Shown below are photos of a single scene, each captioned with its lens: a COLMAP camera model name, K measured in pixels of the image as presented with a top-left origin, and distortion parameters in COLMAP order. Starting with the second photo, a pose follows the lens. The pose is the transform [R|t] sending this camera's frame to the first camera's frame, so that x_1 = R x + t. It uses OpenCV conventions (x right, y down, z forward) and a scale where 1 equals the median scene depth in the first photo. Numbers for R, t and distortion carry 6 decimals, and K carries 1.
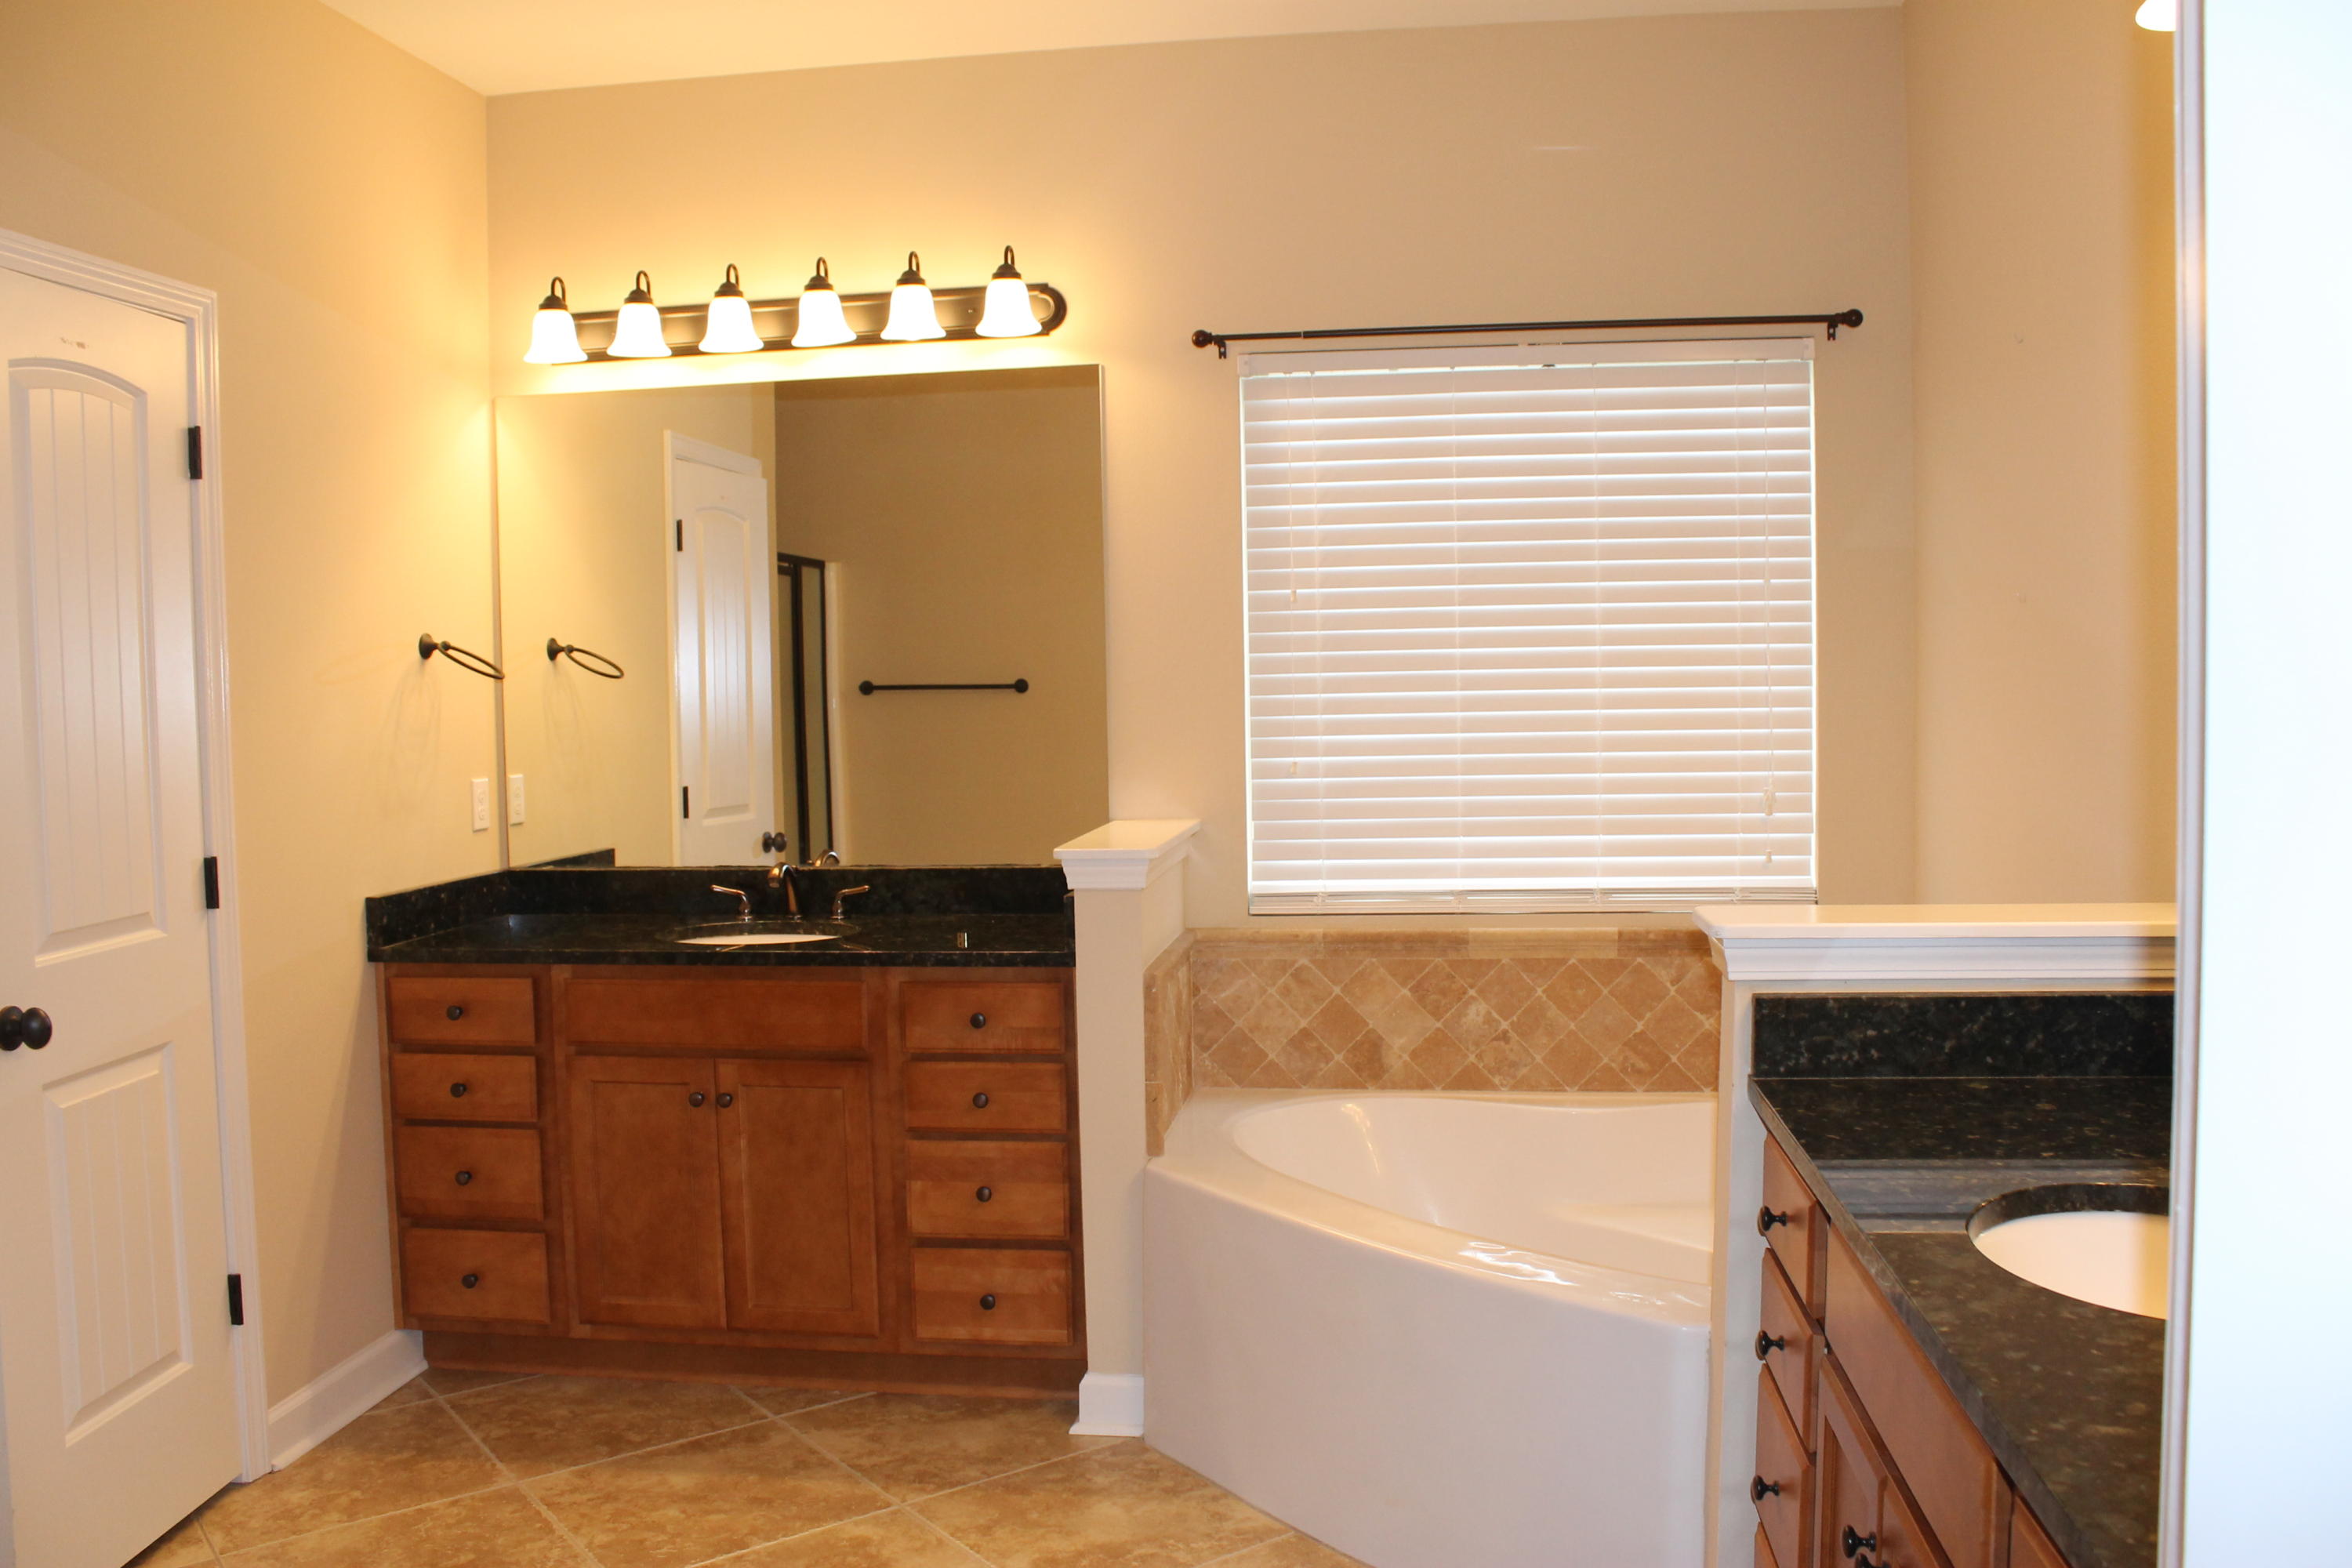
lens RADIAL K [[2023.0, 0, 1177.8], [0, 2023.0, 773.4], [0, 0, 1]] dist [-0.126111, 0.095593]
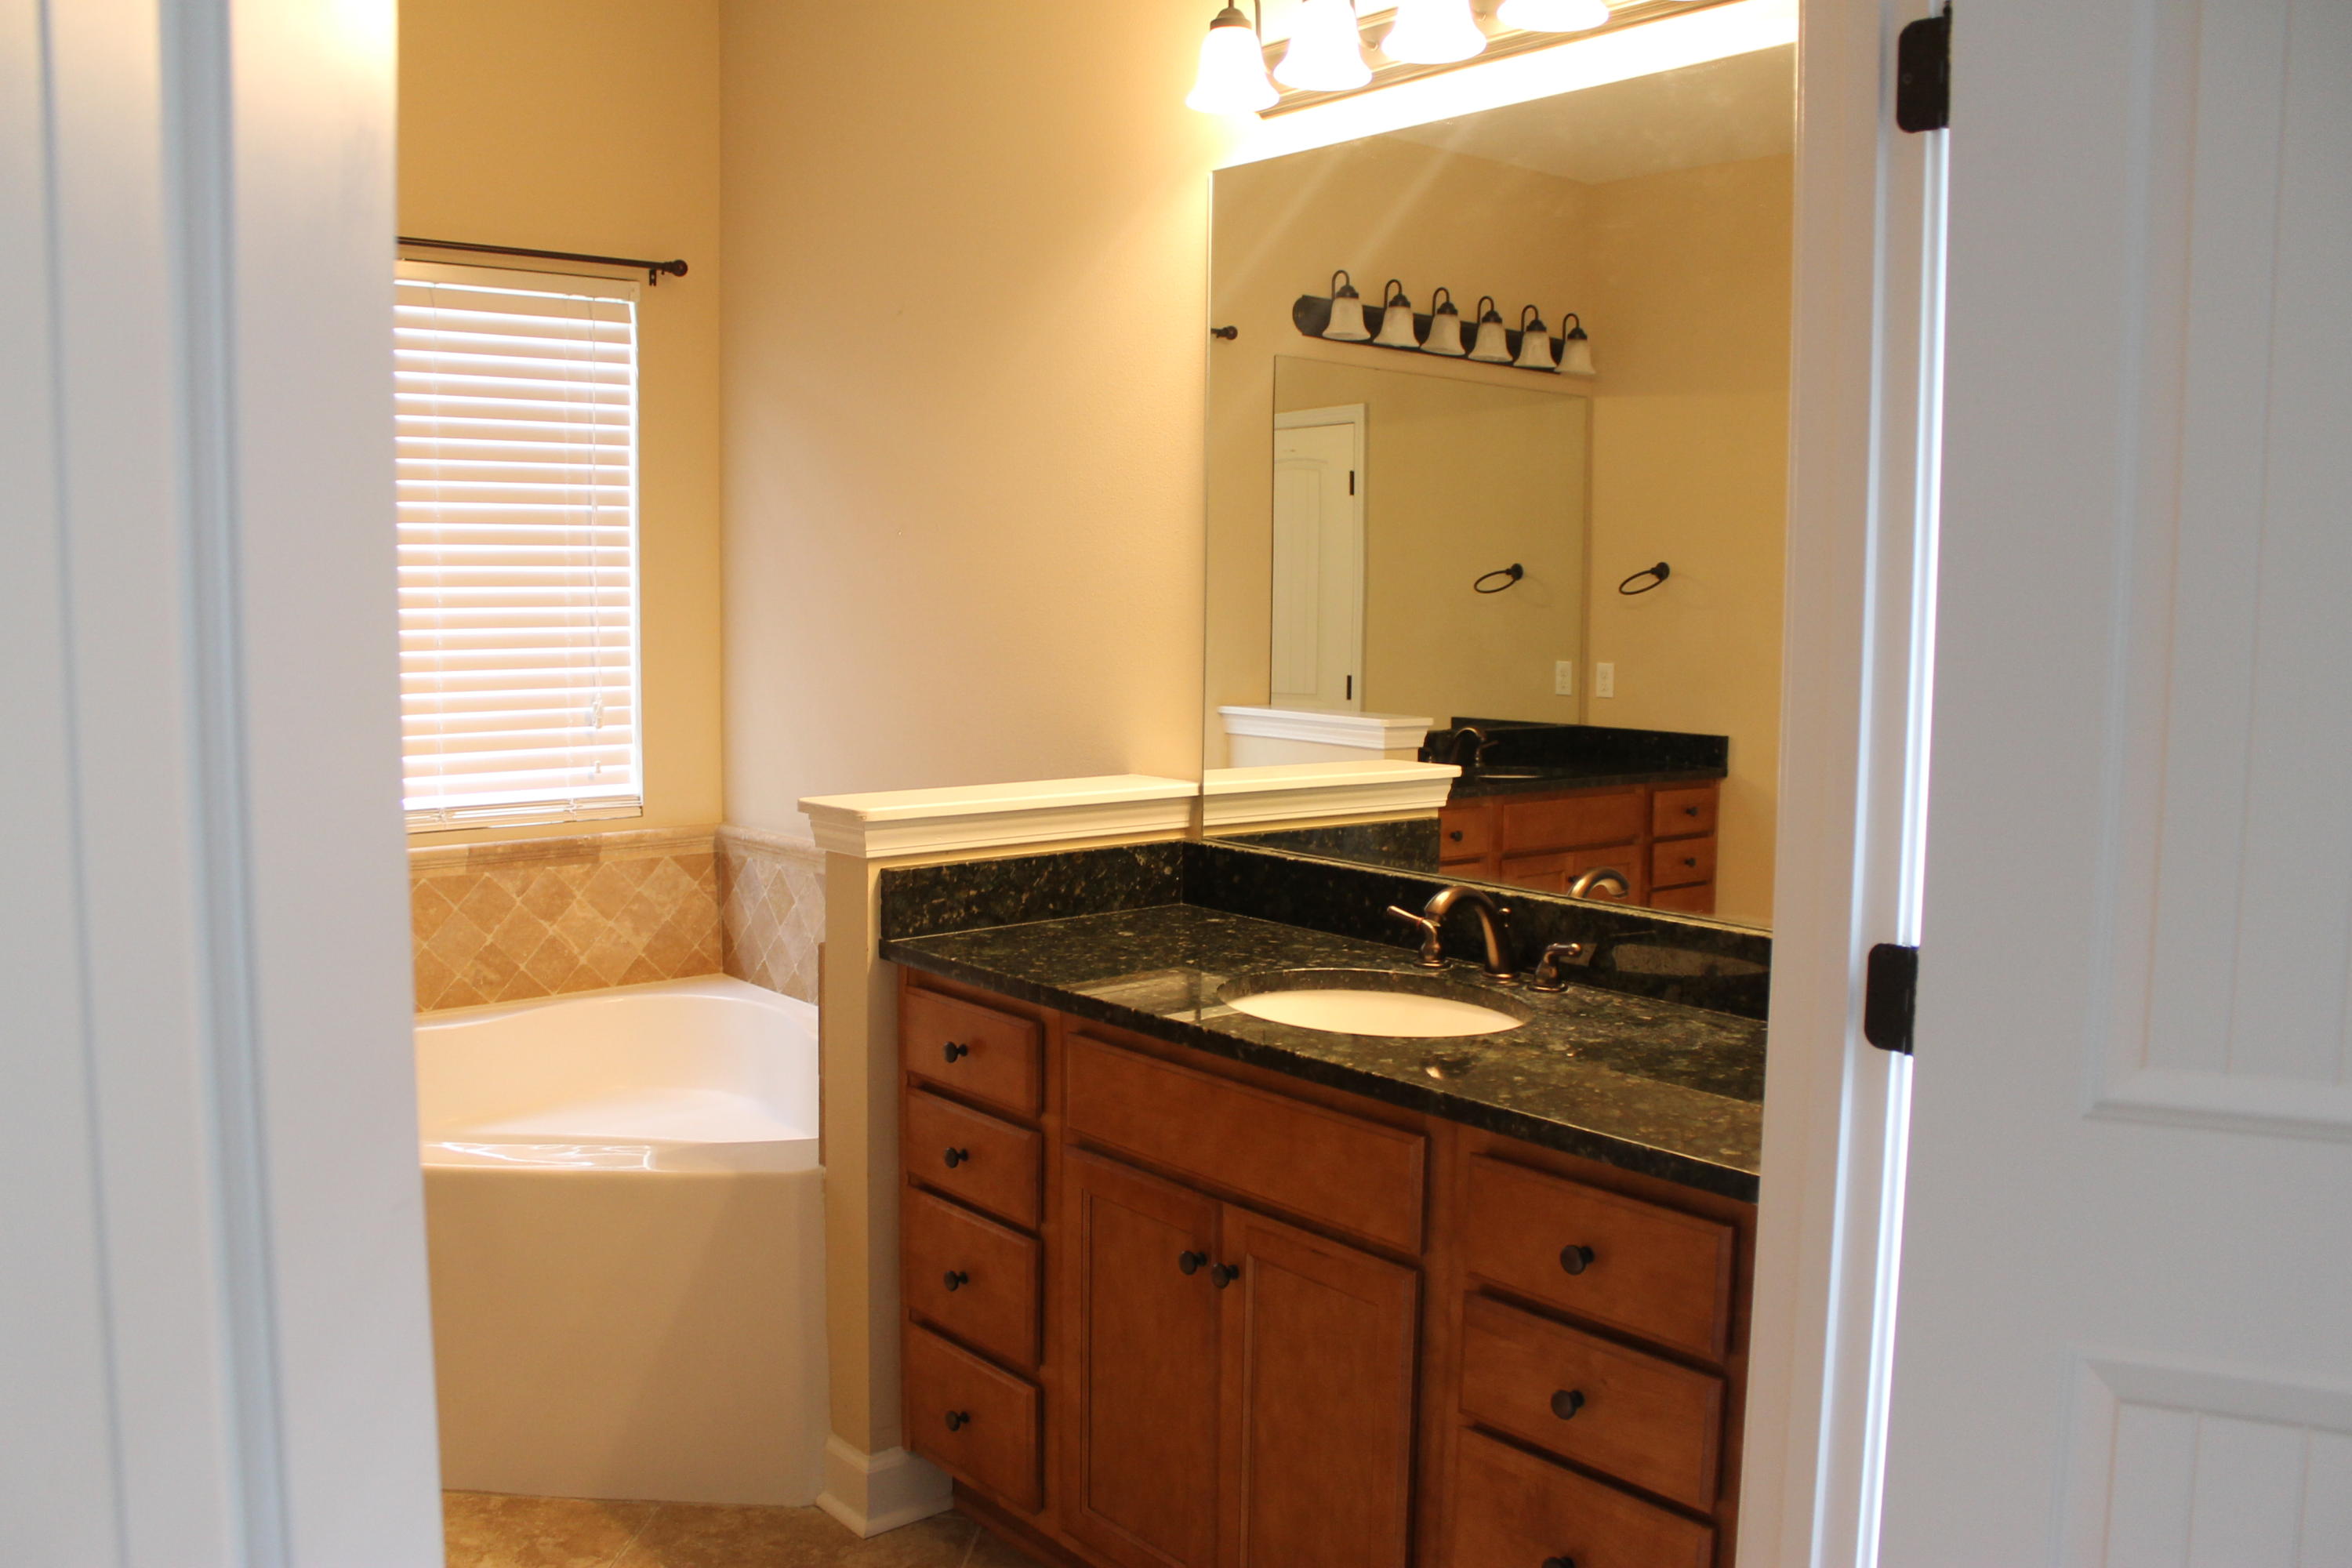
lens RADIAL K [[2023.0, 0, 1179.1], [0, 2023.0, 792.6], [0, 0, 1]] dist [-0.126111, 0.095593]
pose [[0.686399, -0.055975, 0.725068, -0.271052], [0.023742, 0.998227, 0.054587, 0.004009], [-0.726837, -0.020254, 0.686511, 0.045912]]
